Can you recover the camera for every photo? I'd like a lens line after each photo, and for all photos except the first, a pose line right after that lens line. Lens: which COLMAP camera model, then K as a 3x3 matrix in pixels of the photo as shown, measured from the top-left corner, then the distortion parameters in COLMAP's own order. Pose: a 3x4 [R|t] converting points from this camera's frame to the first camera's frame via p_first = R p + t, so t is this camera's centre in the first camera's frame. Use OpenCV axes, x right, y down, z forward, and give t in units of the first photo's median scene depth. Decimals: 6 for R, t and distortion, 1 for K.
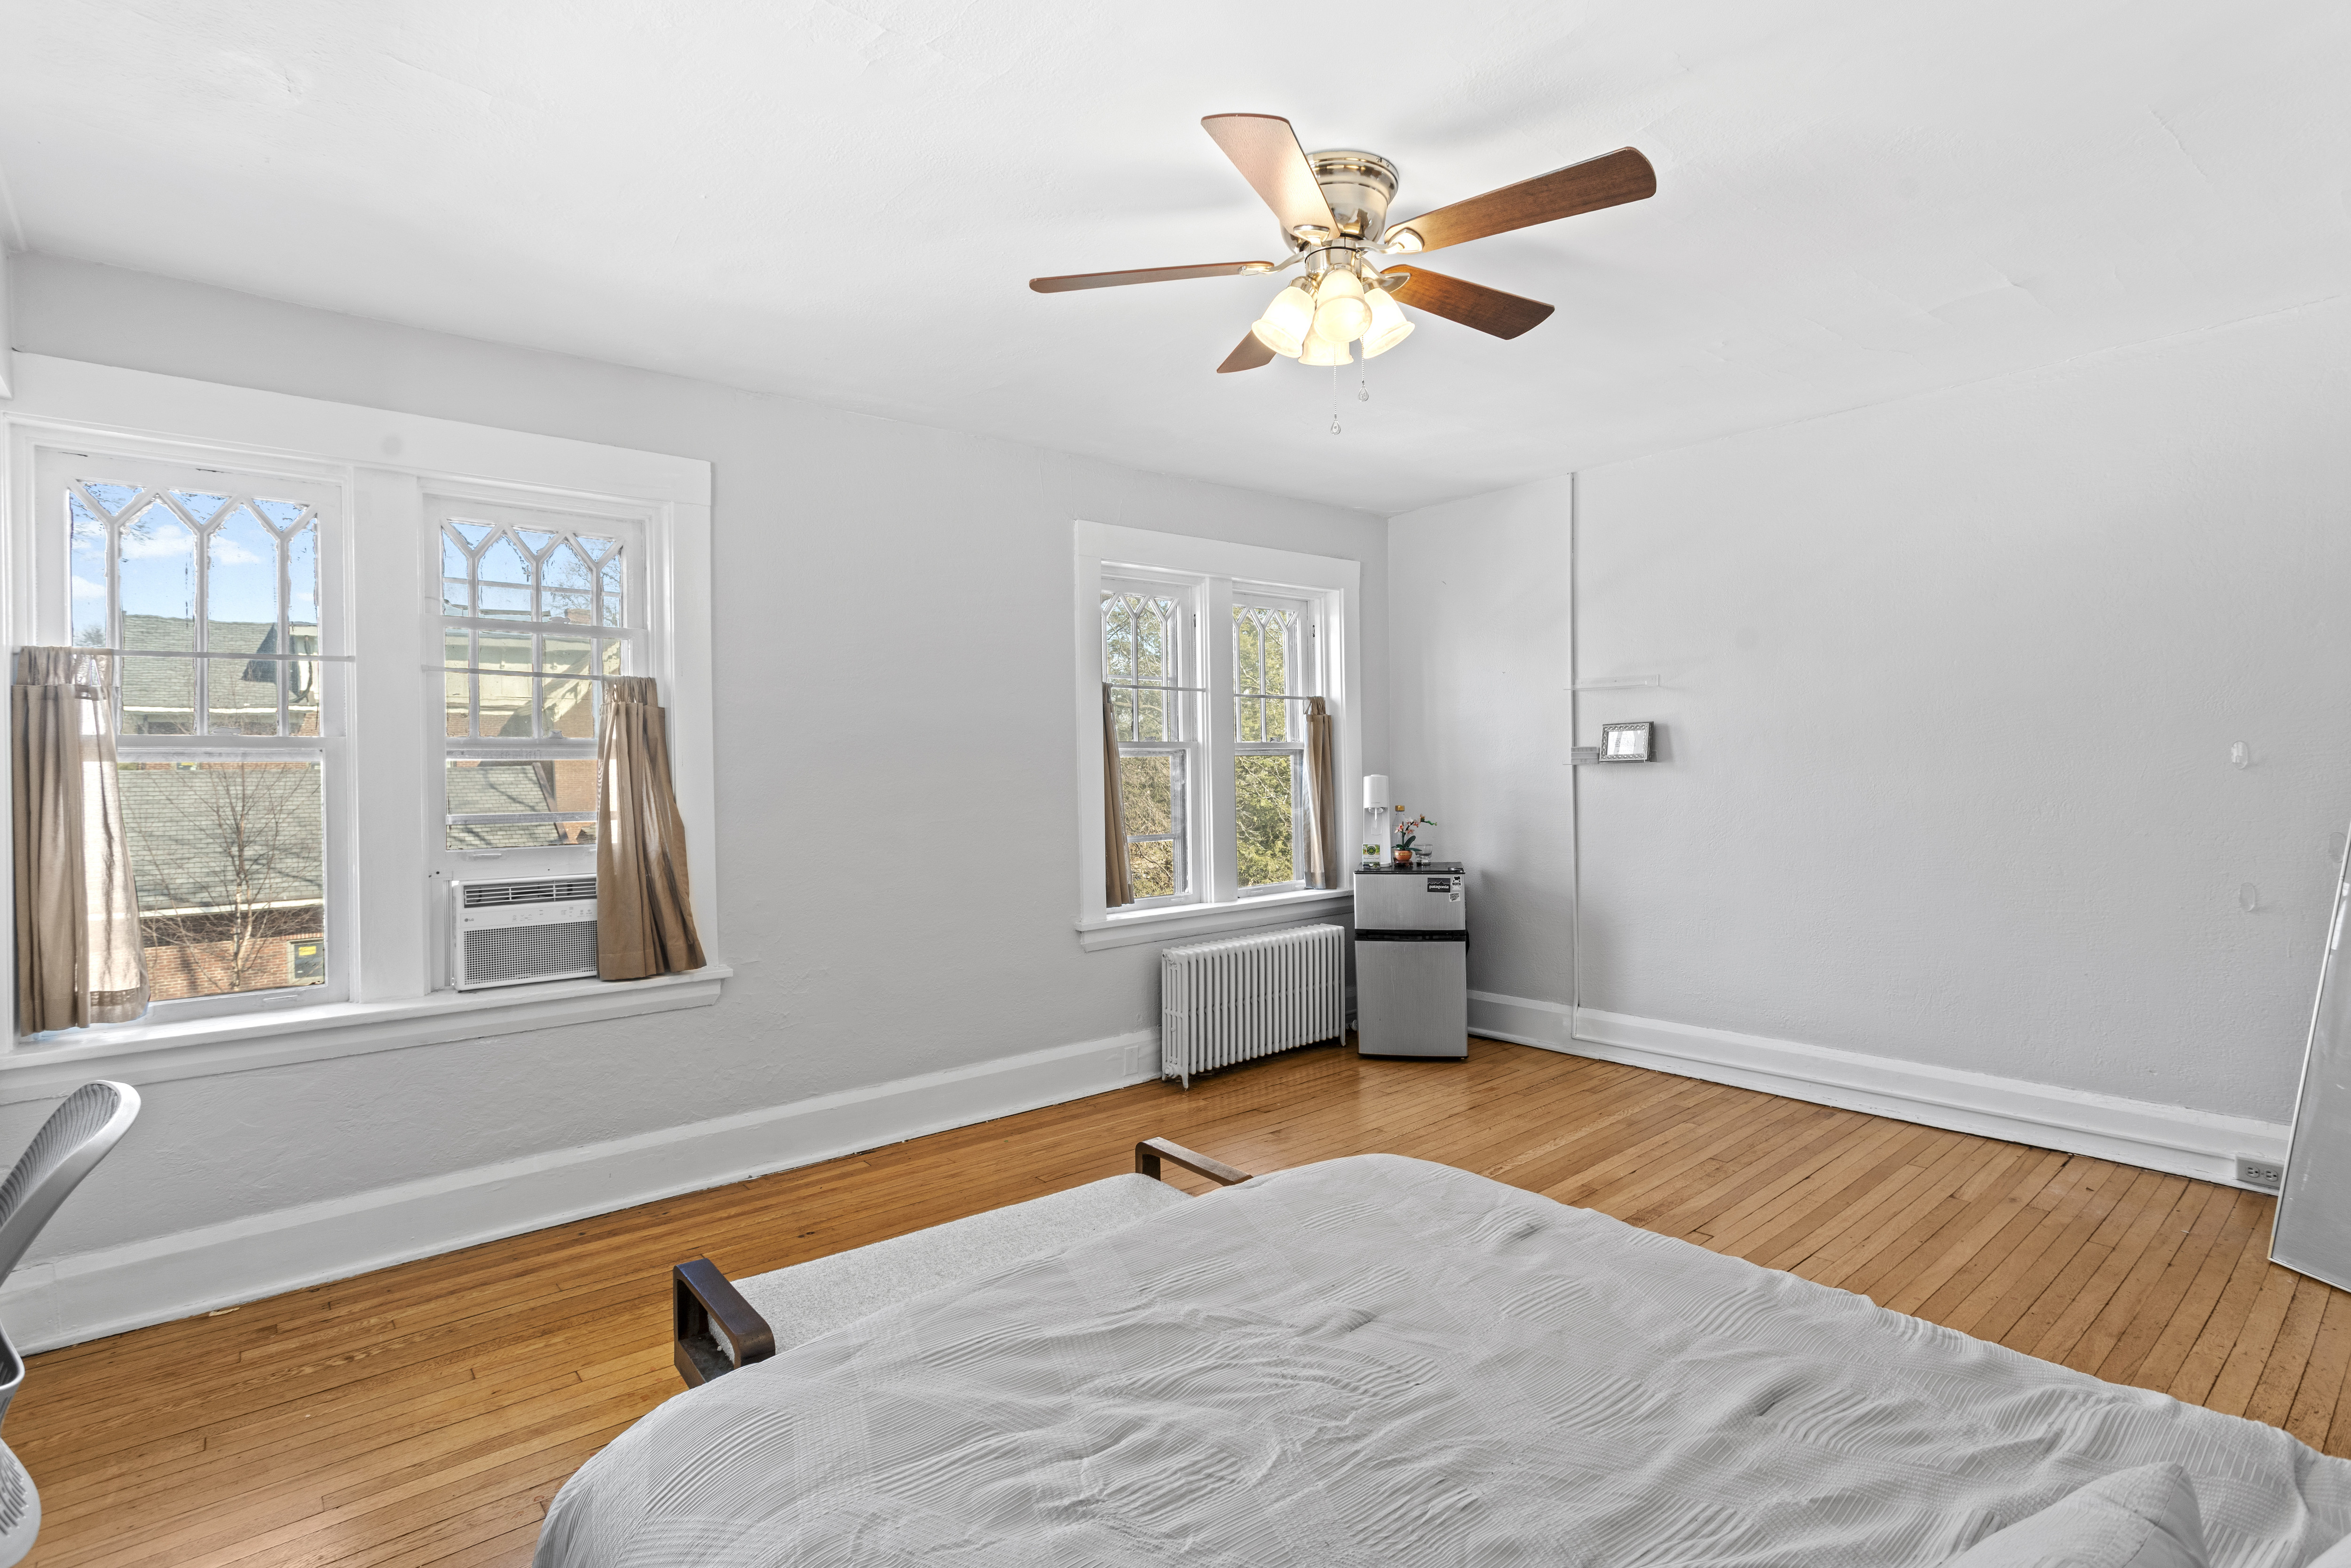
lens RADIAL K [[1120.2, 0, 1179.5], [0, 1120.2, 778.7], [0, 0, 1]] dist [-0.002555, 0.000603]
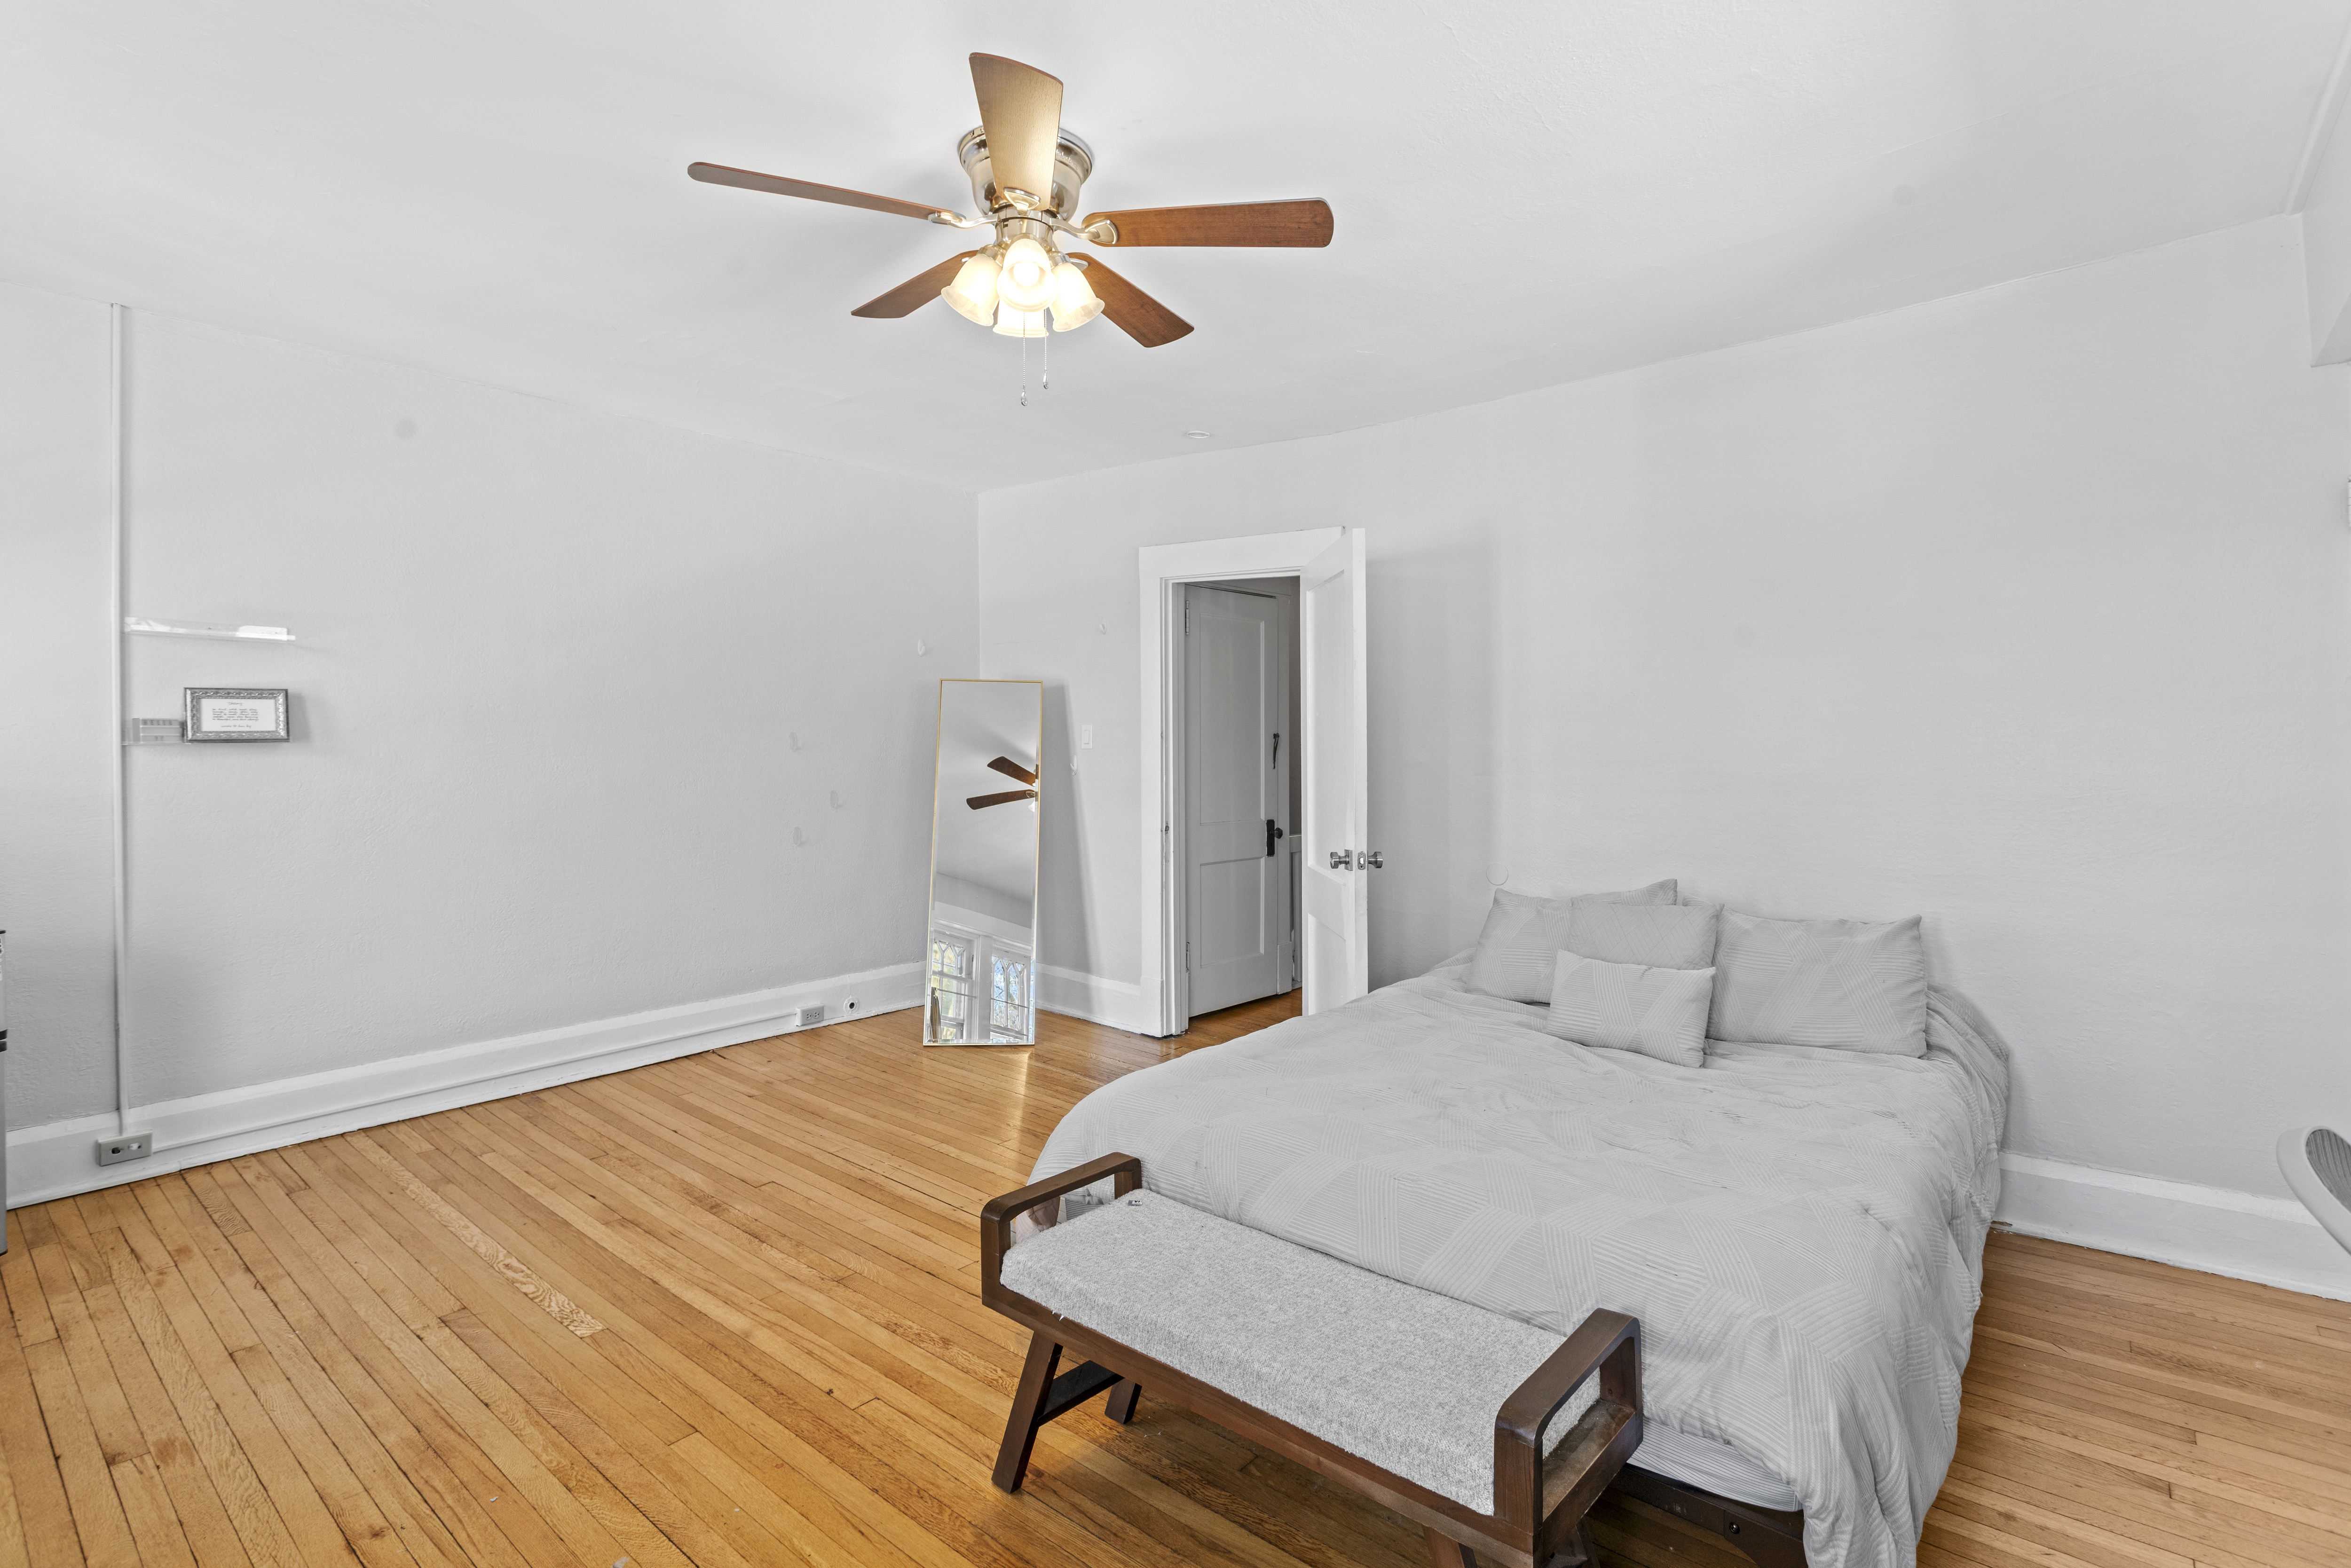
lens RADIAL K [[1120.2, 0, 1177.0], [0, 1120.2, 762.9], [0, 0, 1]] dist [-0.002555, 0.000603]
pose [[-0.181634, -0.003714, 0.983359, -0.503925], [0.012452, 0.999904, 0.006077, 0.002511], [-0.983287, 0.013349, -0.181571, 0.621509]]
